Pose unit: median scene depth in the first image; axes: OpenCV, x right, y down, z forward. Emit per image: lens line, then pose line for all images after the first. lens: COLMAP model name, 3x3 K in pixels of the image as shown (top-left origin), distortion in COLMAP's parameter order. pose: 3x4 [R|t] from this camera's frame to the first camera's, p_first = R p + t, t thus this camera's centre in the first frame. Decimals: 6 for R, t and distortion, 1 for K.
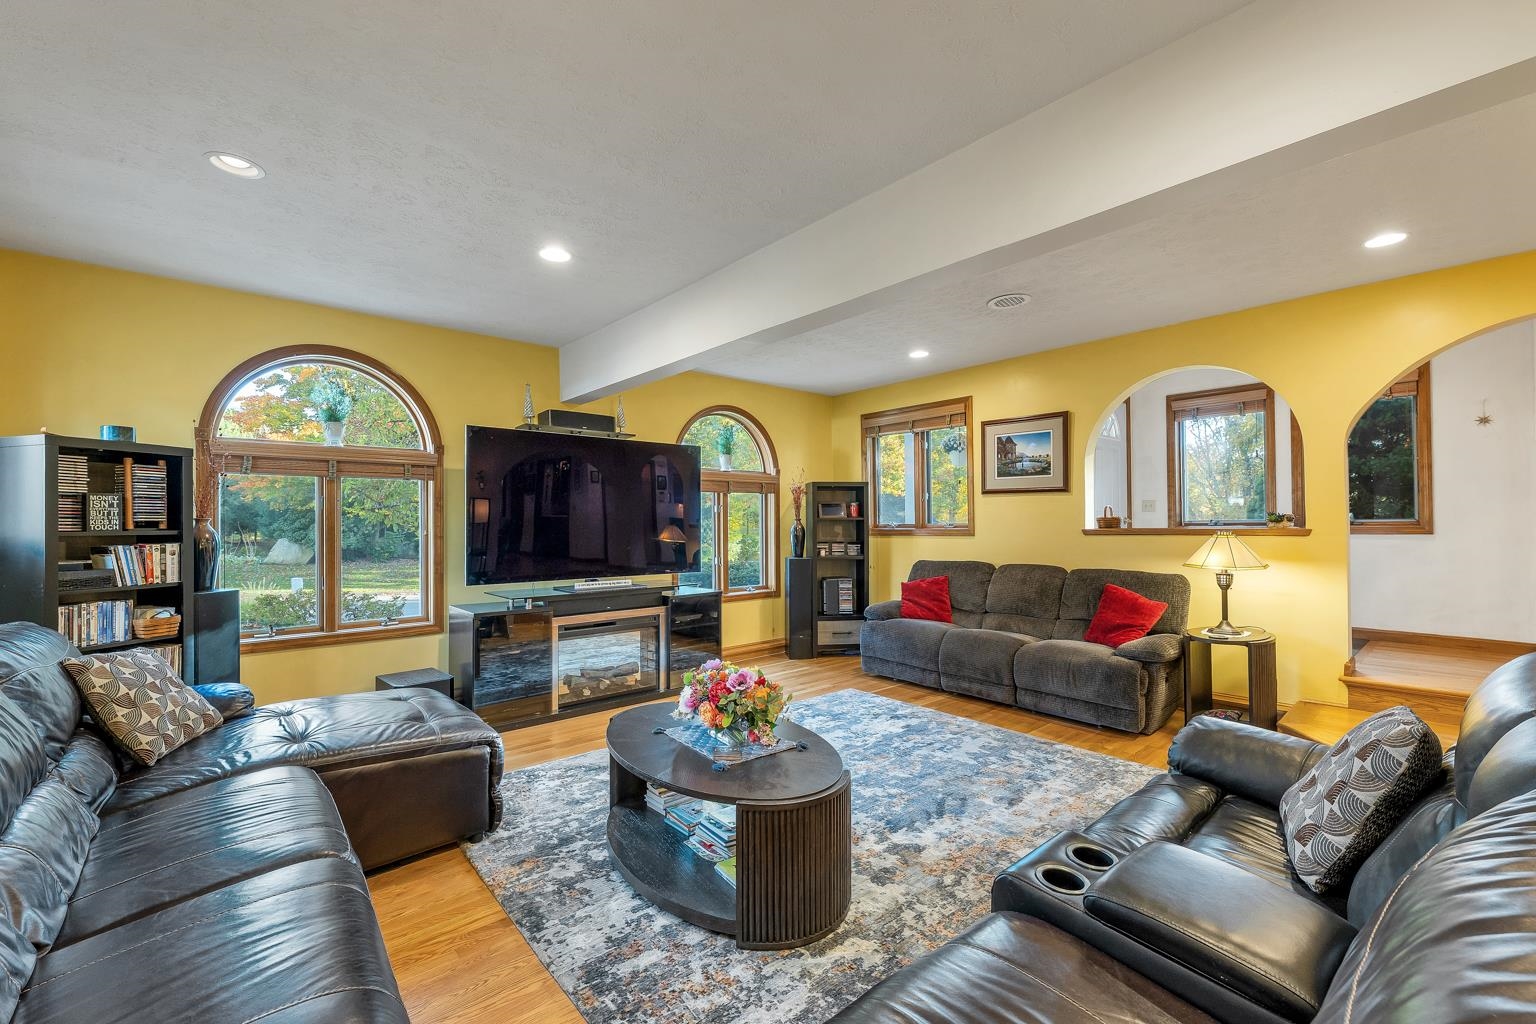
lens RADIAL K [[643.2, 0, 788.0], [0, 643.2, 521.4], [0, 0, 1]] dist [0.000988, 0.000239]
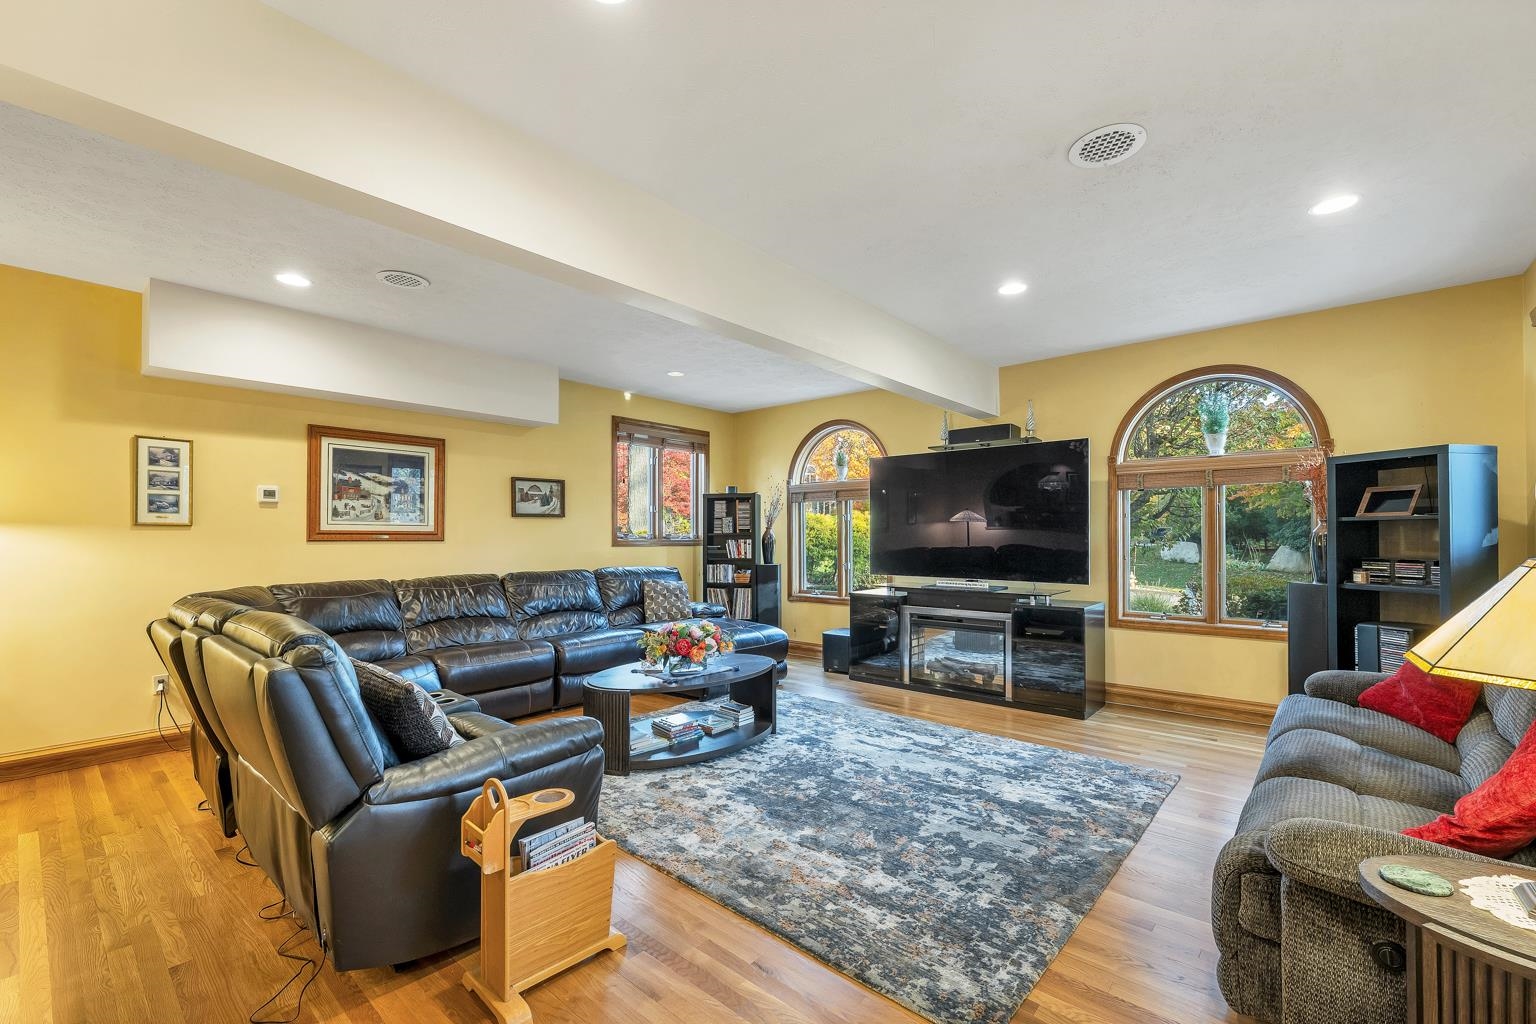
lens RADIAL K [[663.0, 0, 762.0], [0, 663.0, 532.5], [0, 0, 1]] dist [0.000788, 0.000132]
pose [[0.109593, -0.000136, -0.993977, 1.178710], [0.005528, 0.999985, 0.000473, 0.010711], [0.993961, -0.005546, 0.109592, 0.801549]]
